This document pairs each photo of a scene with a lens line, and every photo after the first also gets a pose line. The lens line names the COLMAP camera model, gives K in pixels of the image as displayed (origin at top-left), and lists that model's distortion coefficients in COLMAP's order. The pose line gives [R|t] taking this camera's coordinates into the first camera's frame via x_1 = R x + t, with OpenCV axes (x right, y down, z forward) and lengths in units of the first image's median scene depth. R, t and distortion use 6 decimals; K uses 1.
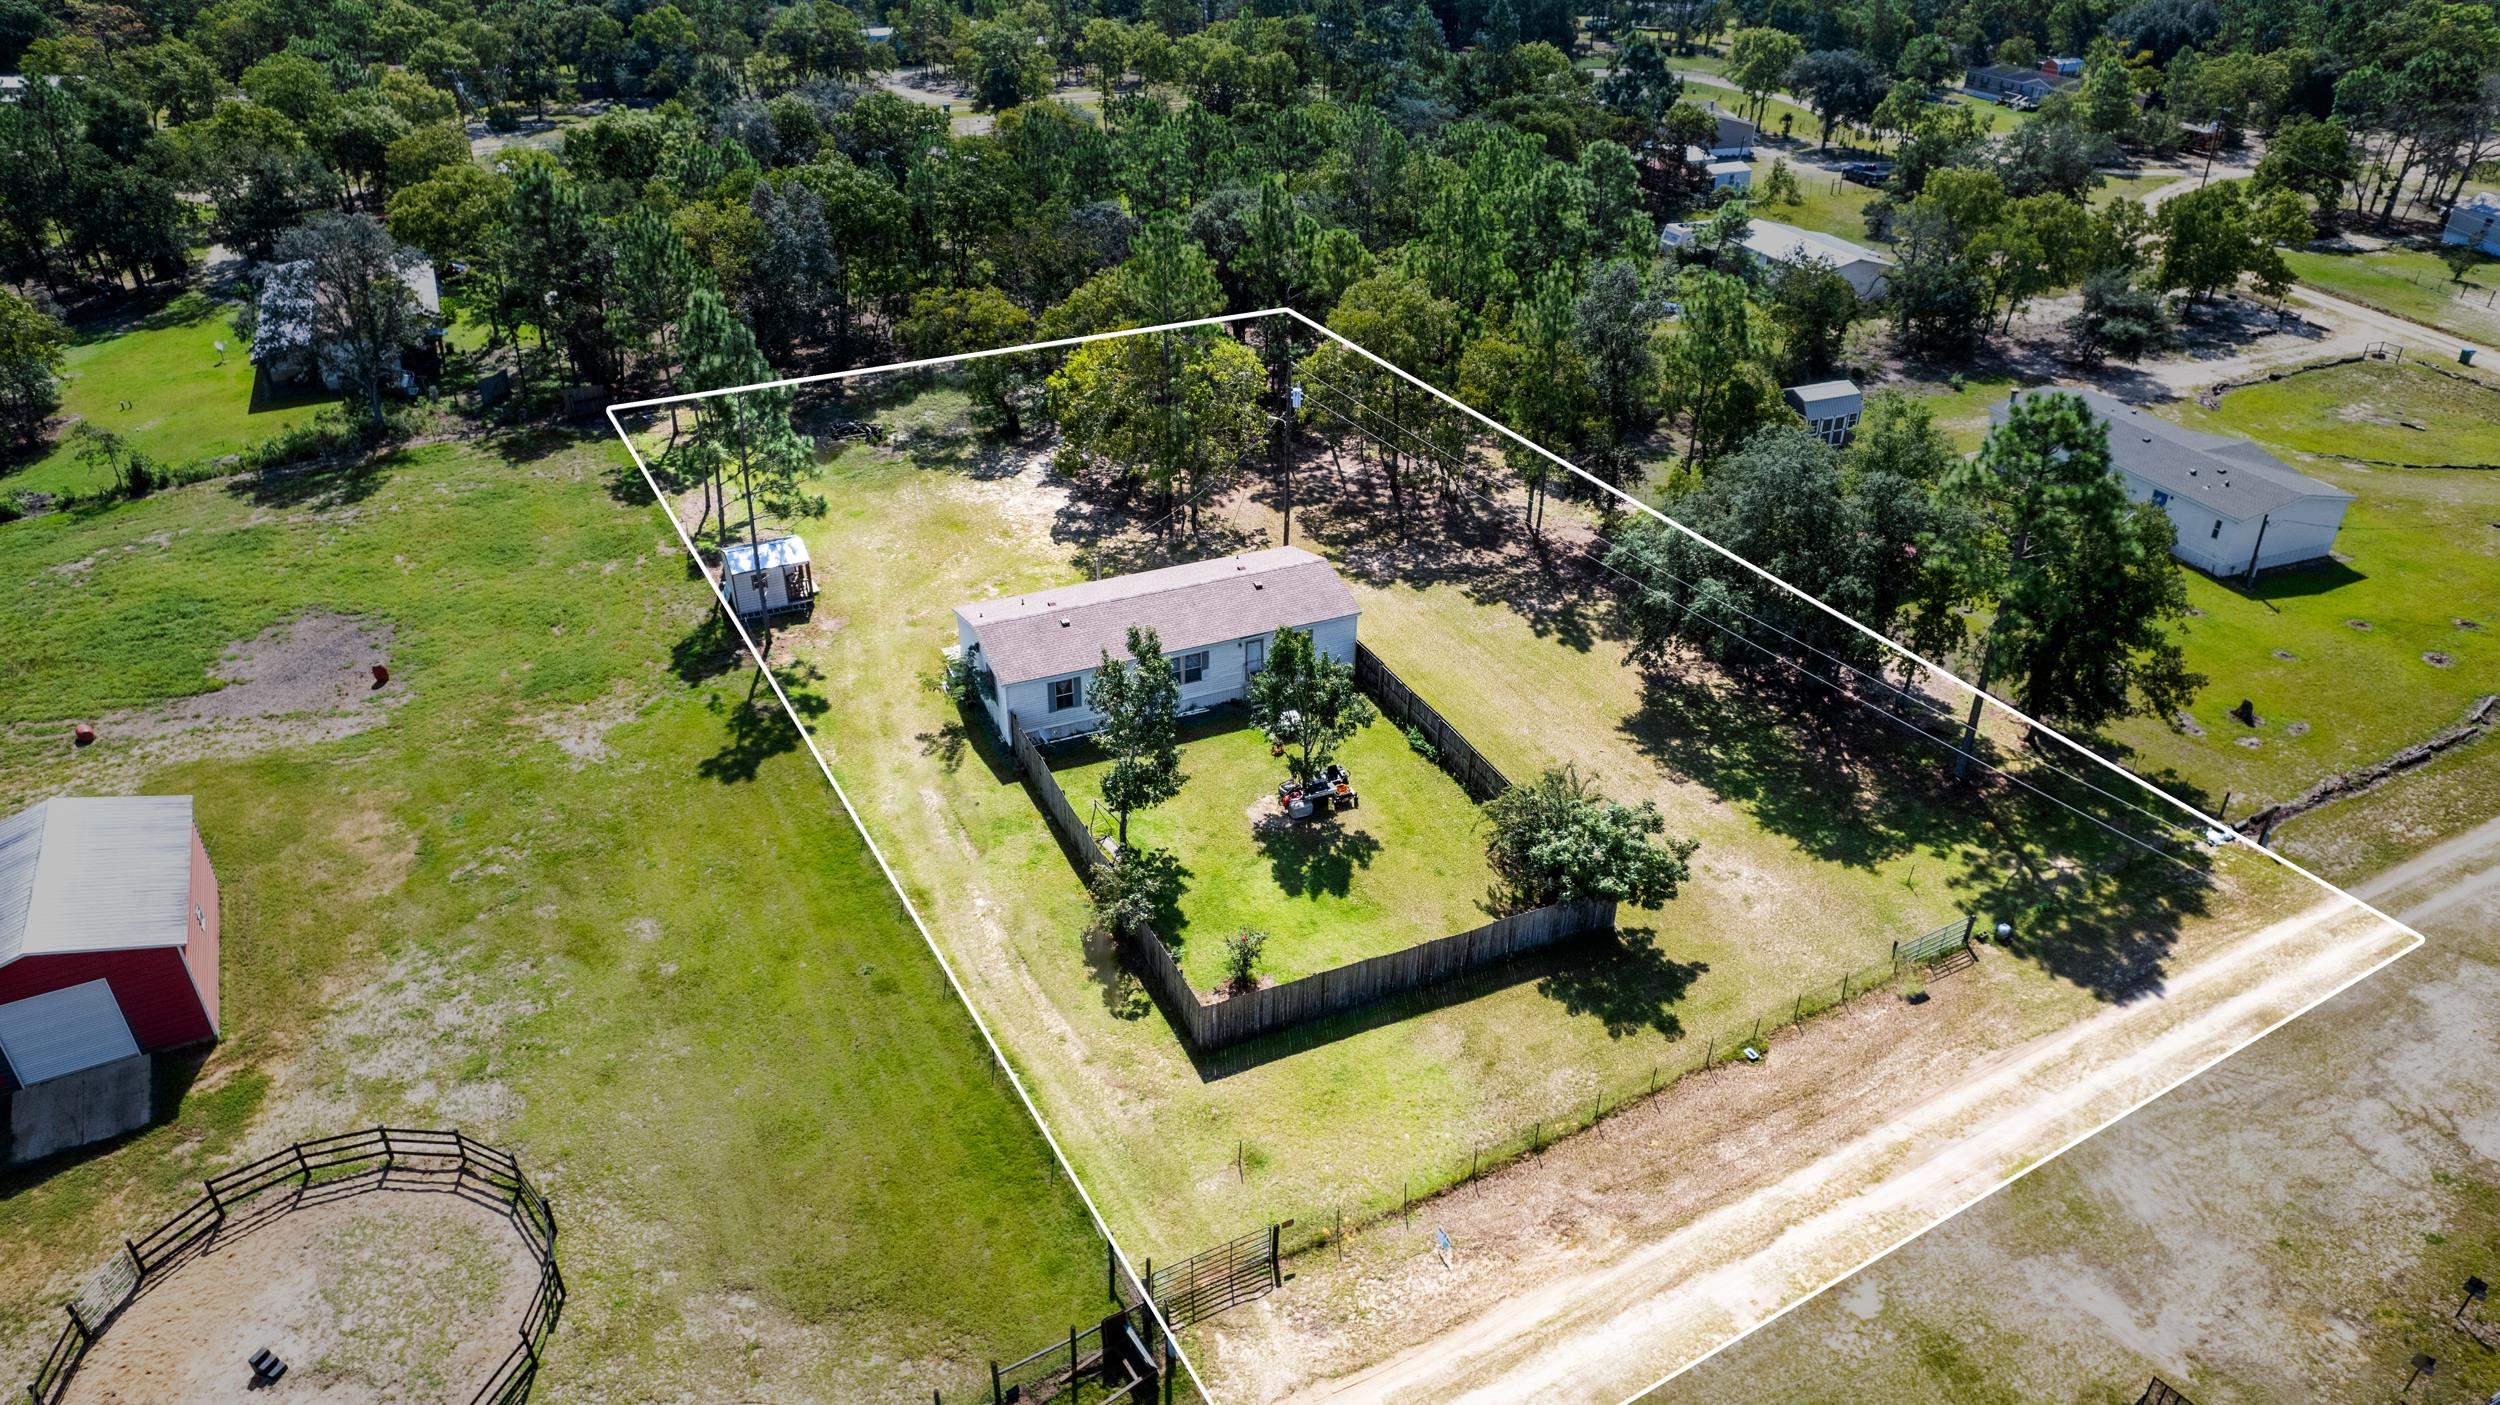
lens RADIAL K [[1619.8, 0, 1247.4], [0, 1619.8, 704.0], [0, 0, 1]] dist [-0.057207, 0.028134]
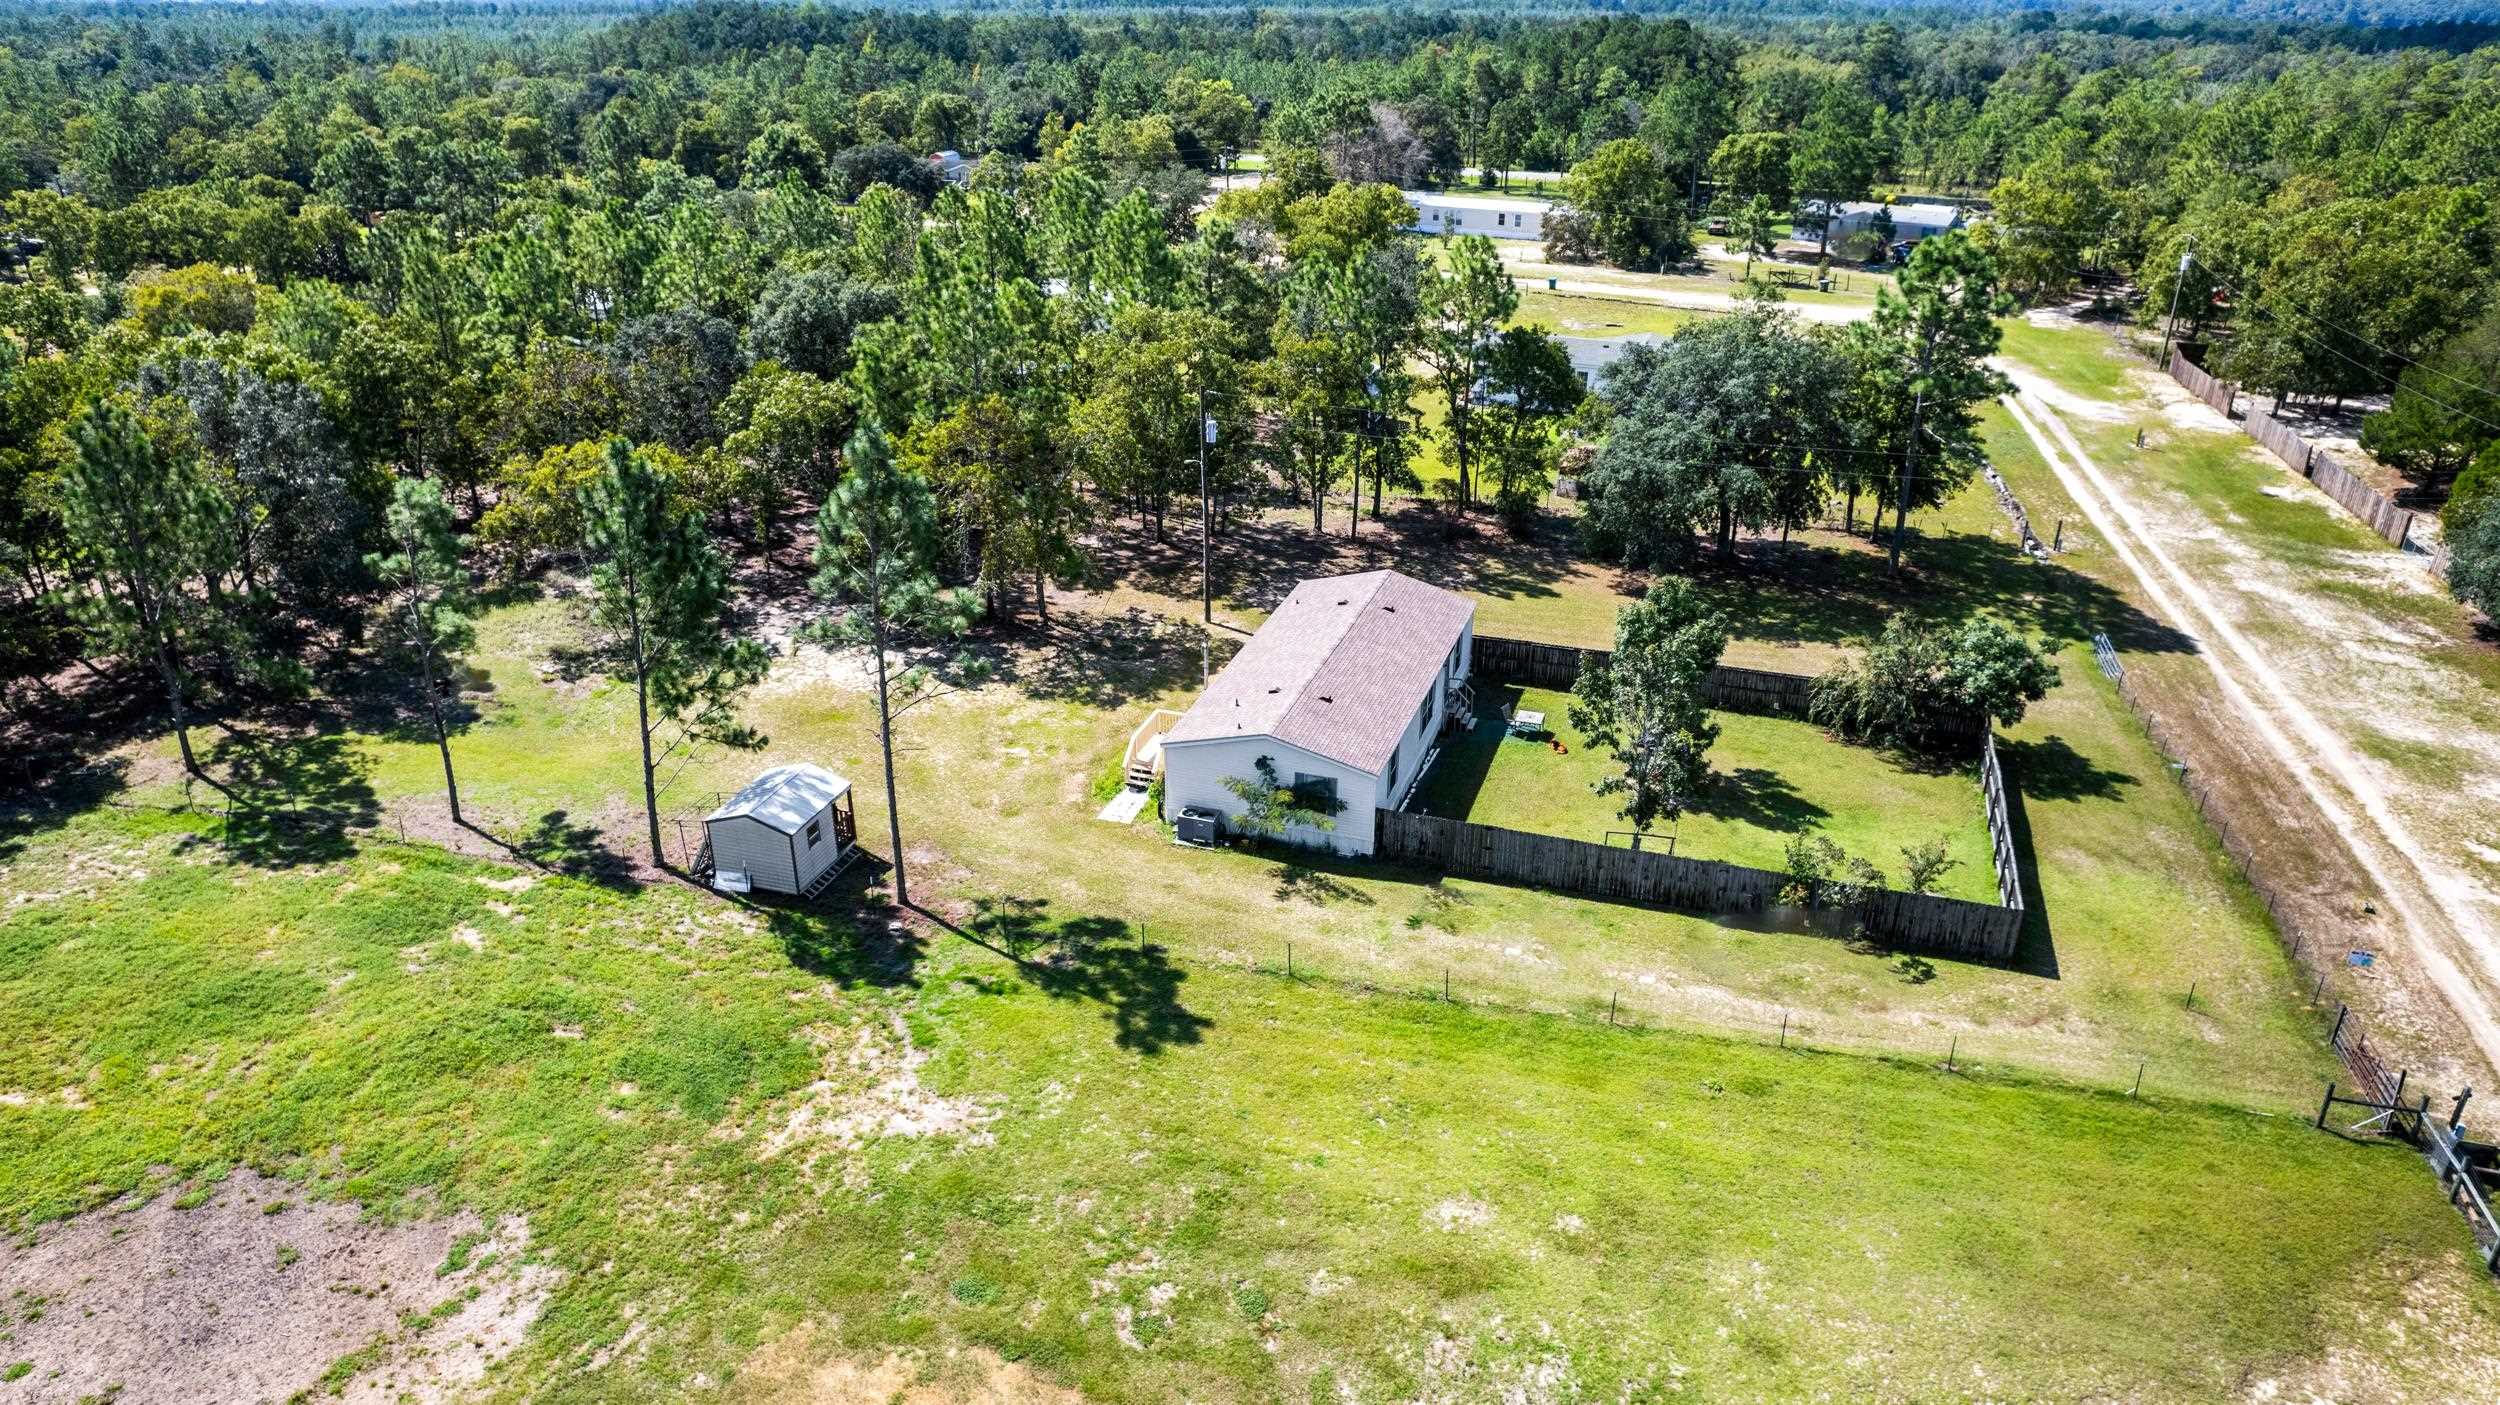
lens RADIAL K [[1619.8, 0, 1243.9], [0, 1619.8, 693.3], [0, 0, 1]] dist [-0.057207, 0.028134]
pose [[0.677895, -0.307151, 0.667920, -0.755614], [0.375471, 0.925758, 0.044644, -0.115624], [-0.632045, 0.220521, 0.742893, 0.470551]]
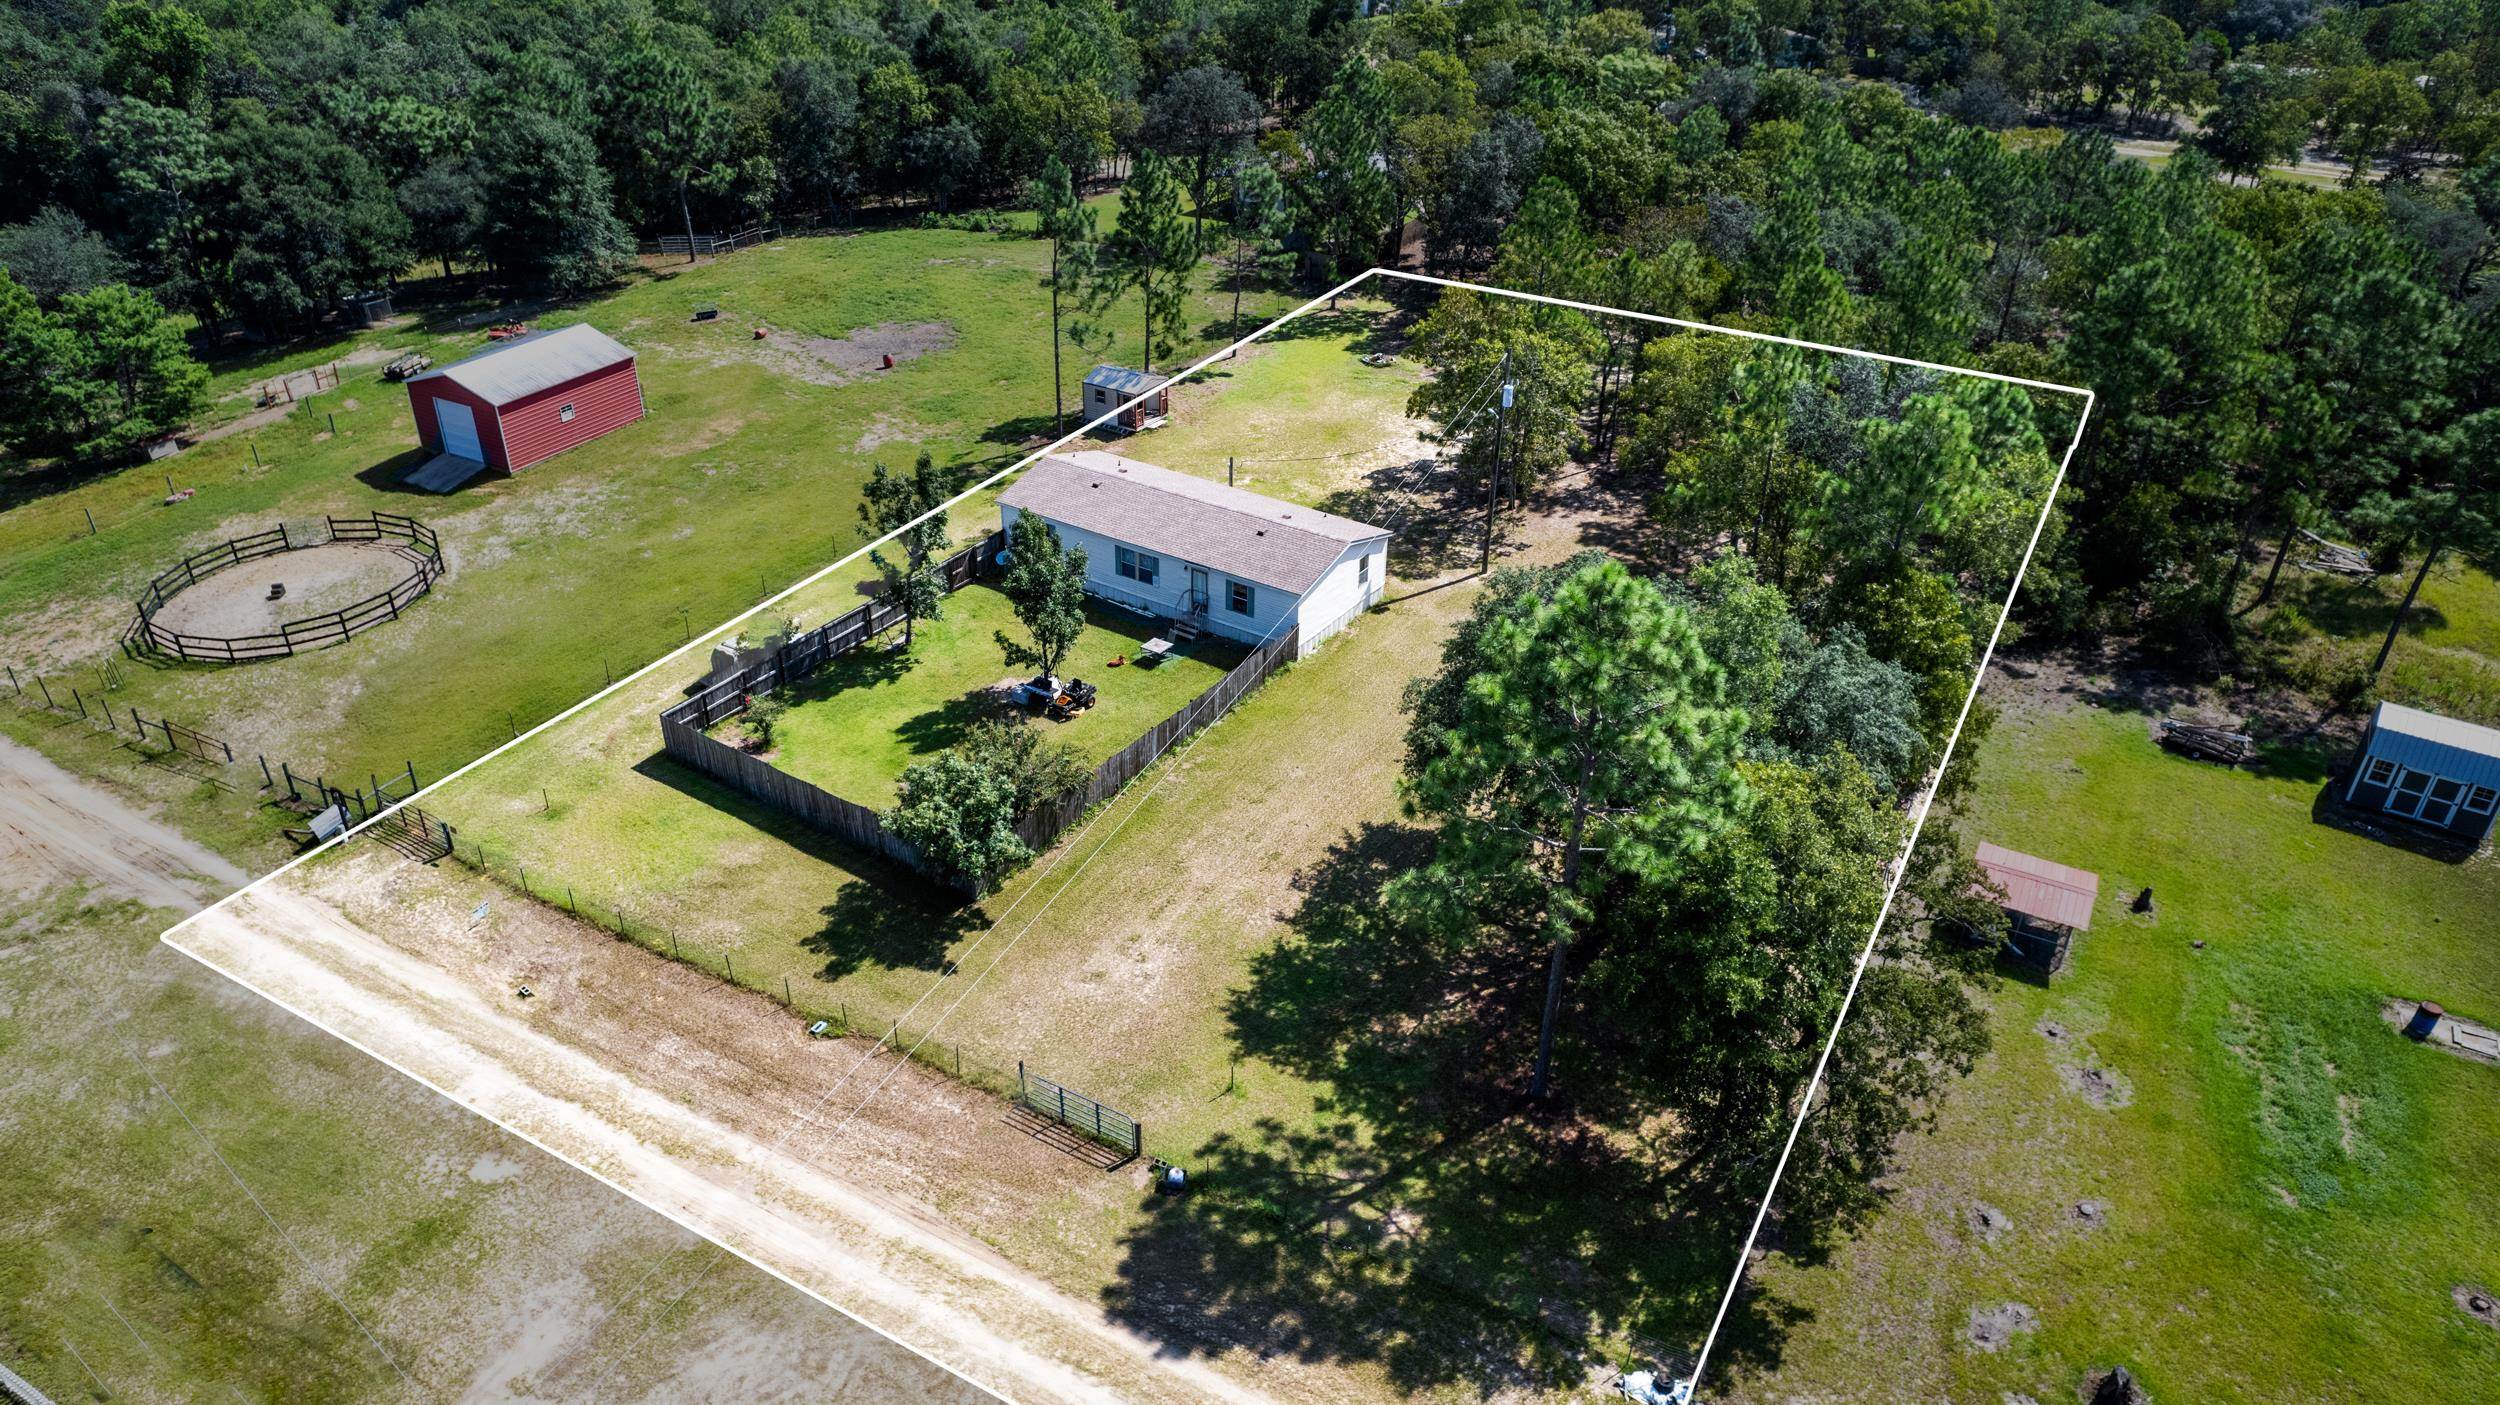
lens RADIAL K [[1619.8, 0, 1240.6], [0, 1619.8, 713.6], [0, 0, 1]] dist [-0.057207, 0.028134]
pose [[0.525732, 0.435052, -0.730982, 0.872964], [-0.436850, 0.875432, 0.206835, -0.199919], [0.729909, 0.210590, 0.650296, 0.450013]]
